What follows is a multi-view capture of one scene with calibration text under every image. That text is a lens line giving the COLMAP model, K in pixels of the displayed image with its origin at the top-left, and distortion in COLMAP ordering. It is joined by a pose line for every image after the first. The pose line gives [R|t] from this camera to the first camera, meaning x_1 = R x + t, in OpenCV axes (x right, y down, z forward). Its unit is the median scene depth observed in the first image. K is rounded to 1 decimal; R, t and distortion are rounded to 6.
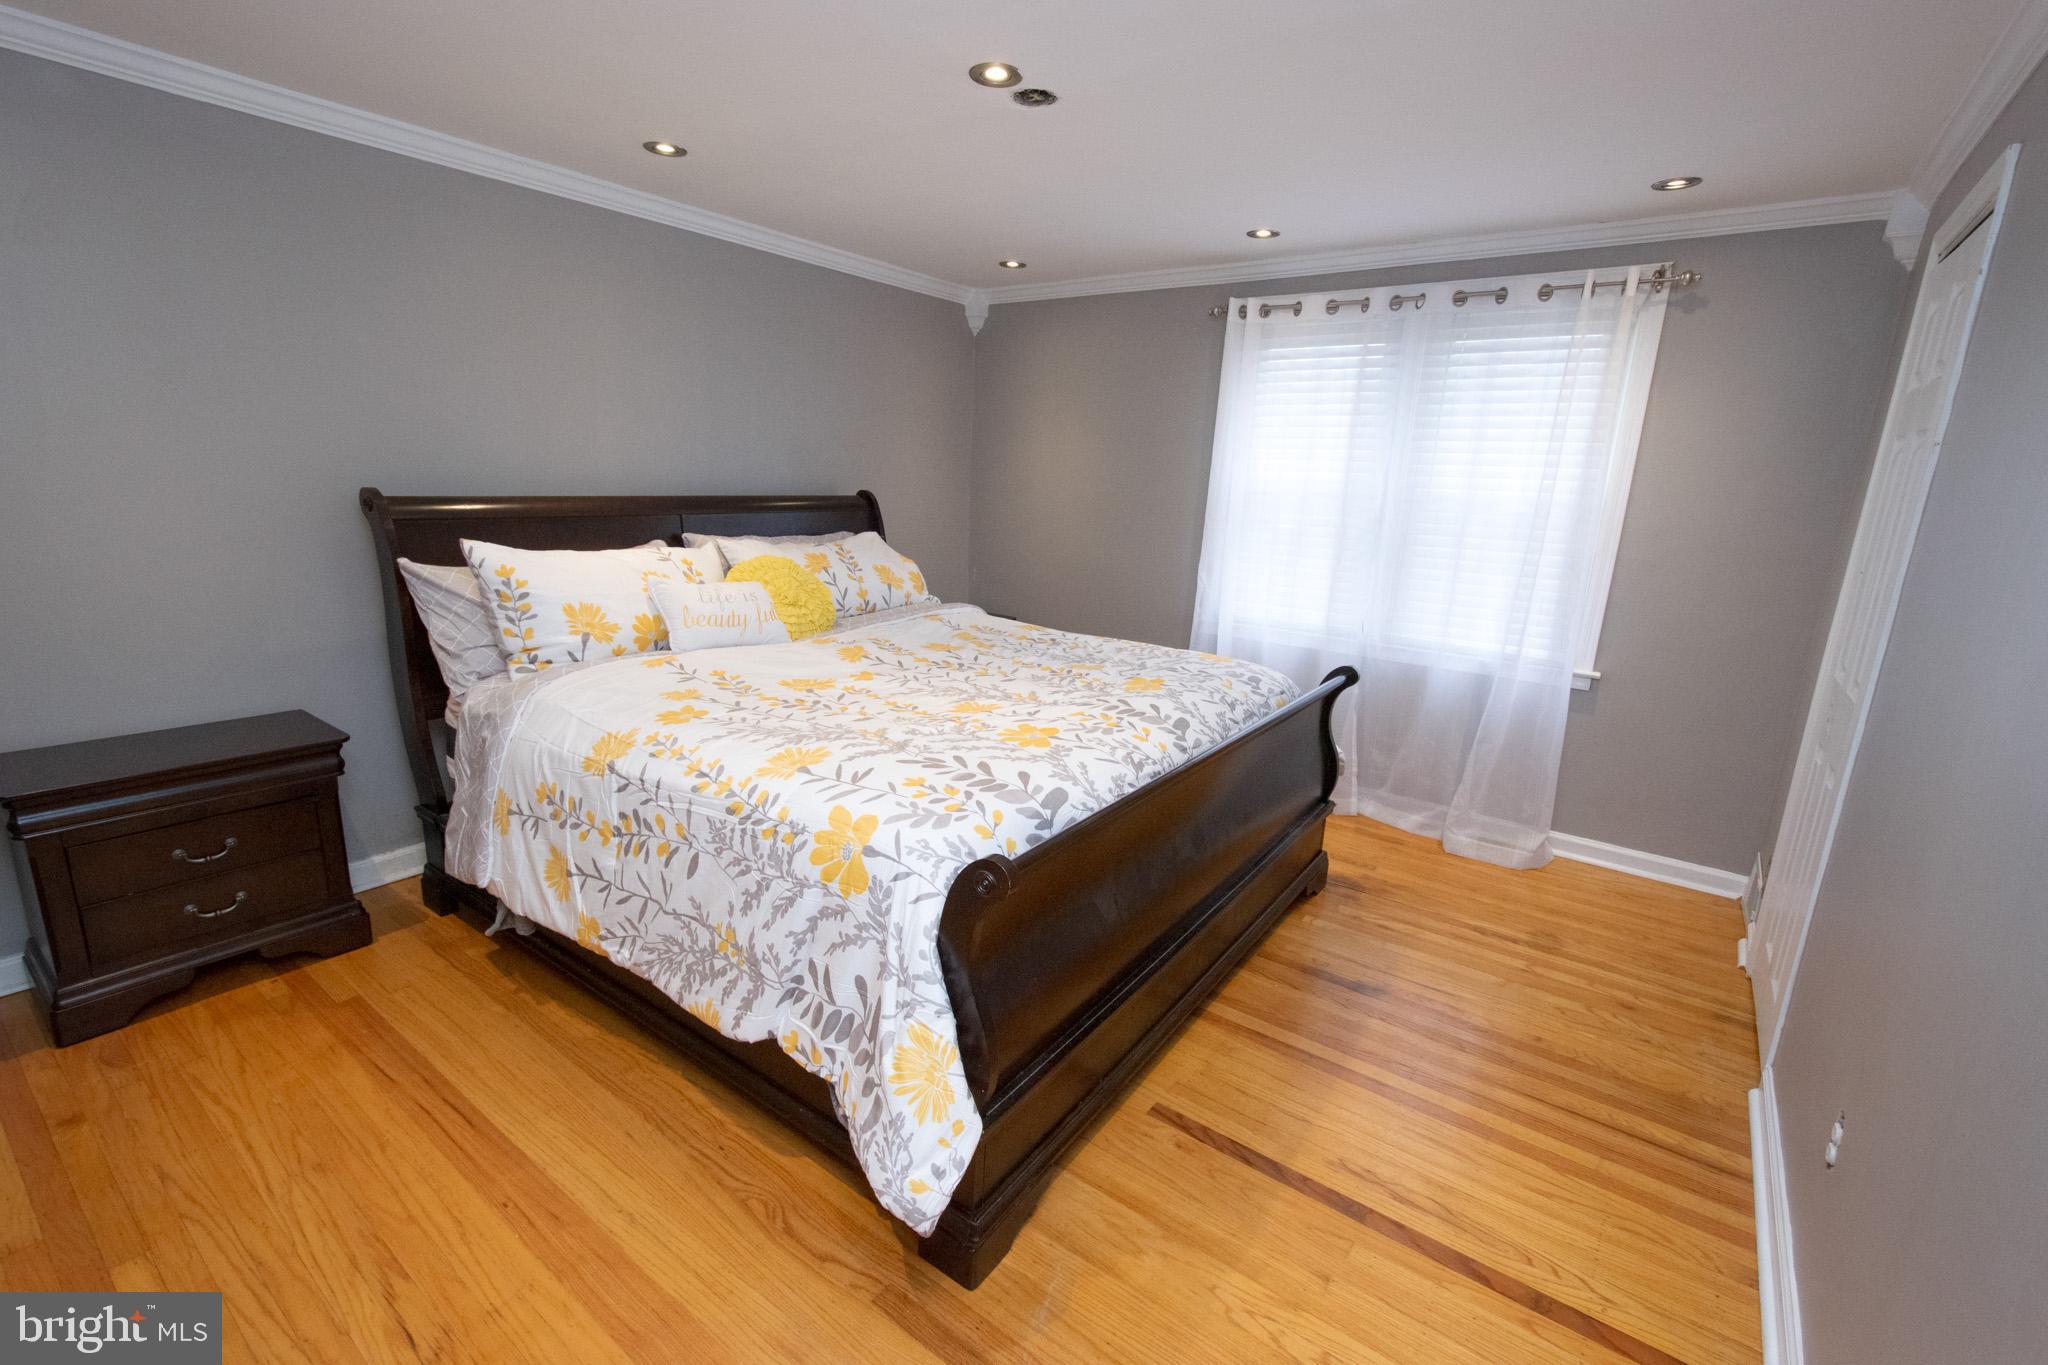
lens RADIAL K [[890.7, 0, 1025.3], [0, 890.7, 687.4], [0, 0, 1]] dist [0.017442, -0.006344]
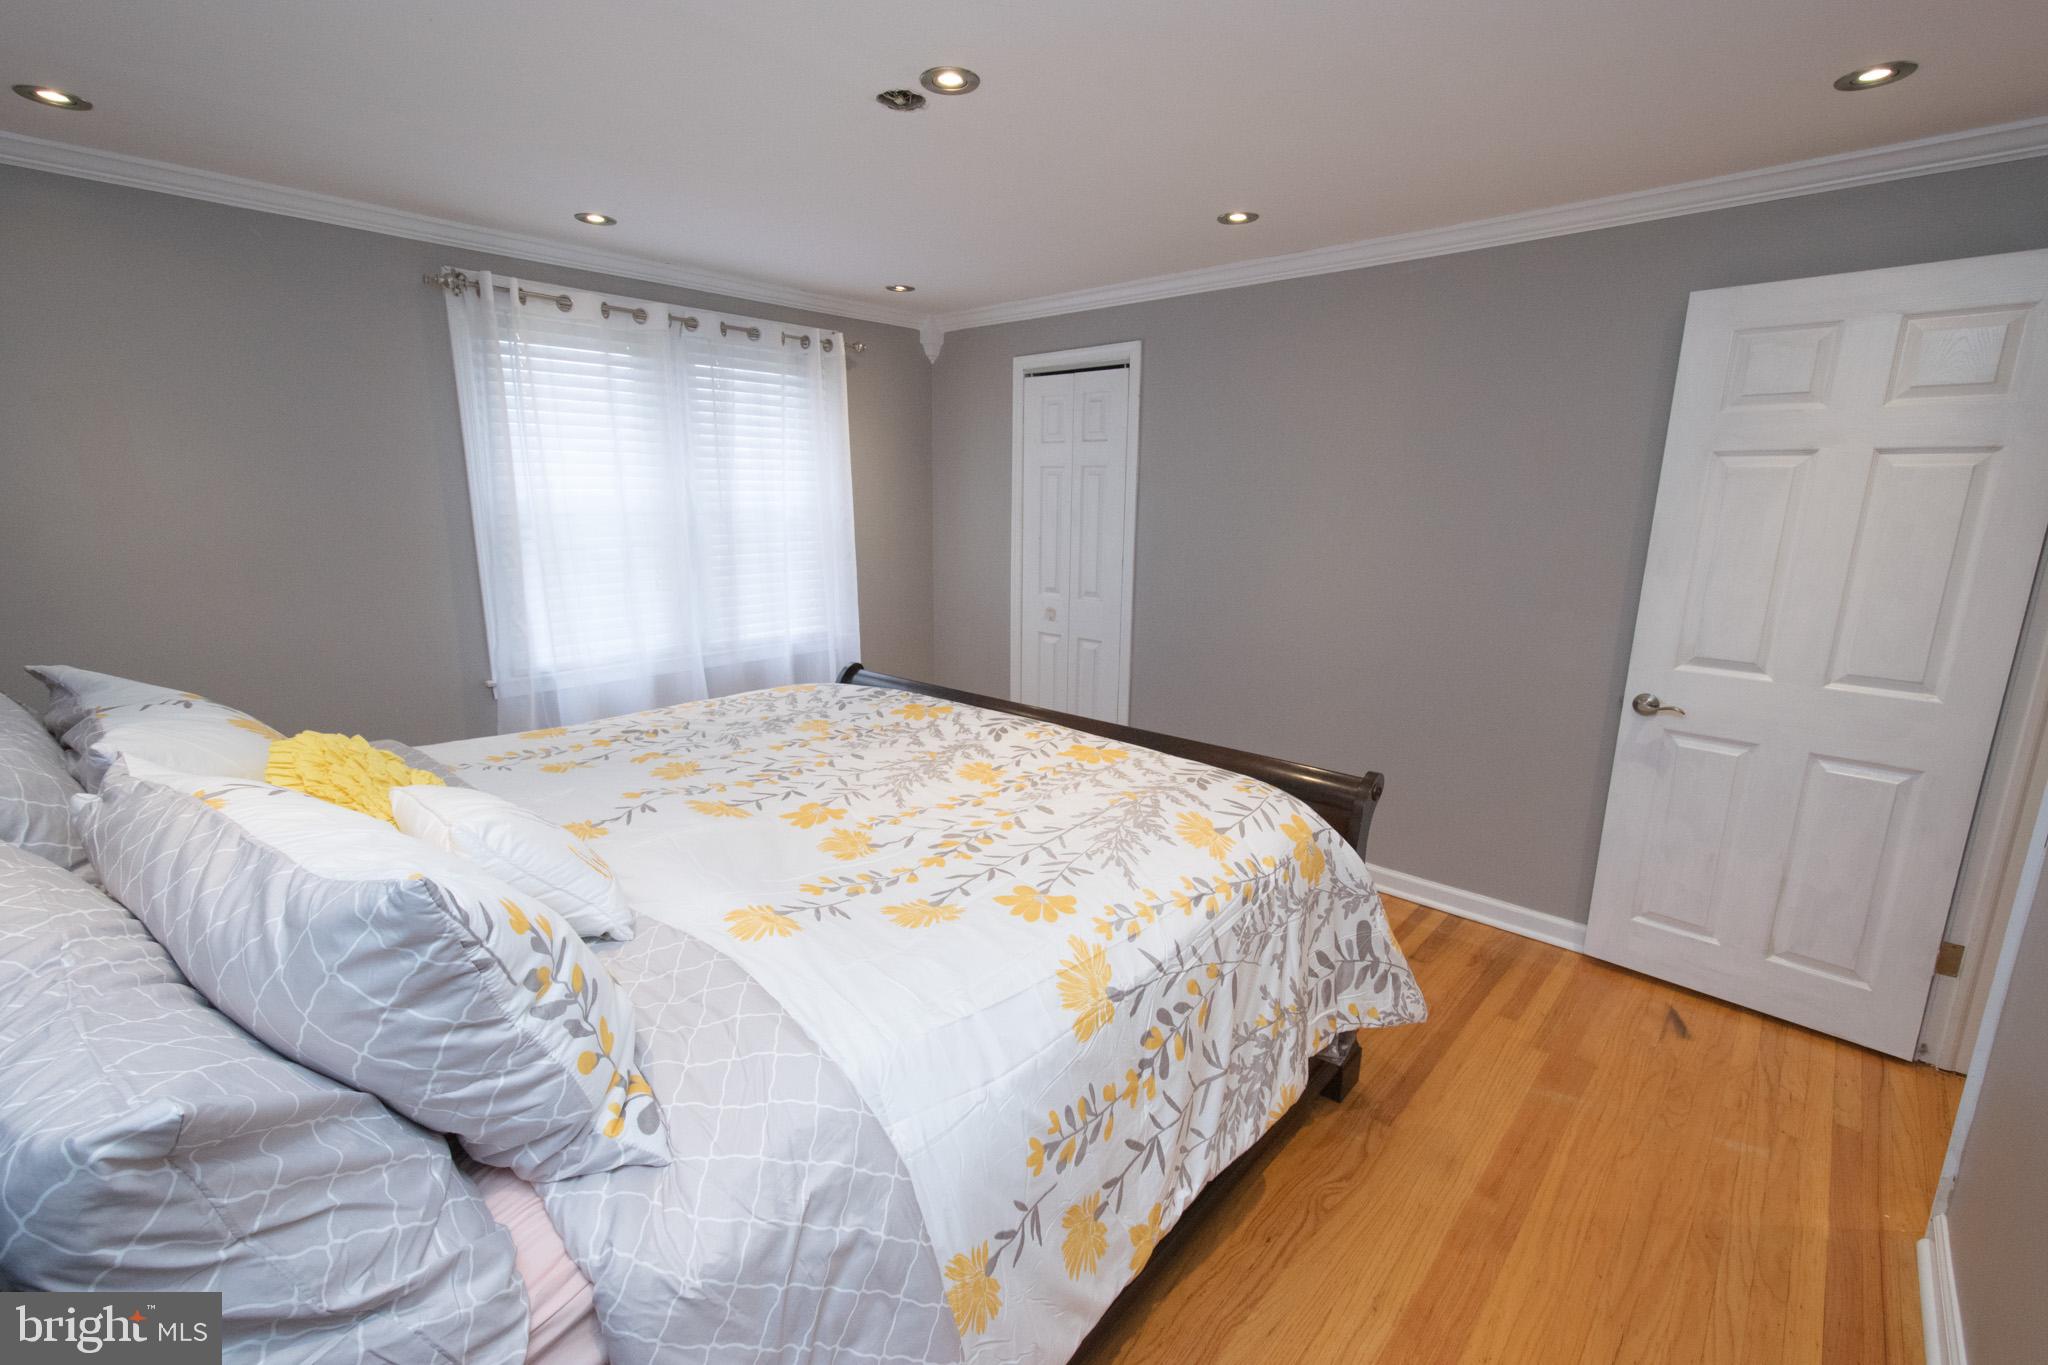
lens RADIAL K [[890.7, 0, 1025.3], [0, 890.7, 687.4], [0, 0, 1]] dist [0.017442, -0.006344]
pose [[0.101064, -0.253980, 0.961915, -0.985174], [0.231063, 0.946419, 0.225612, -0.275598], [-0.967676, 0.199461, 0.154334, 0.857253]]
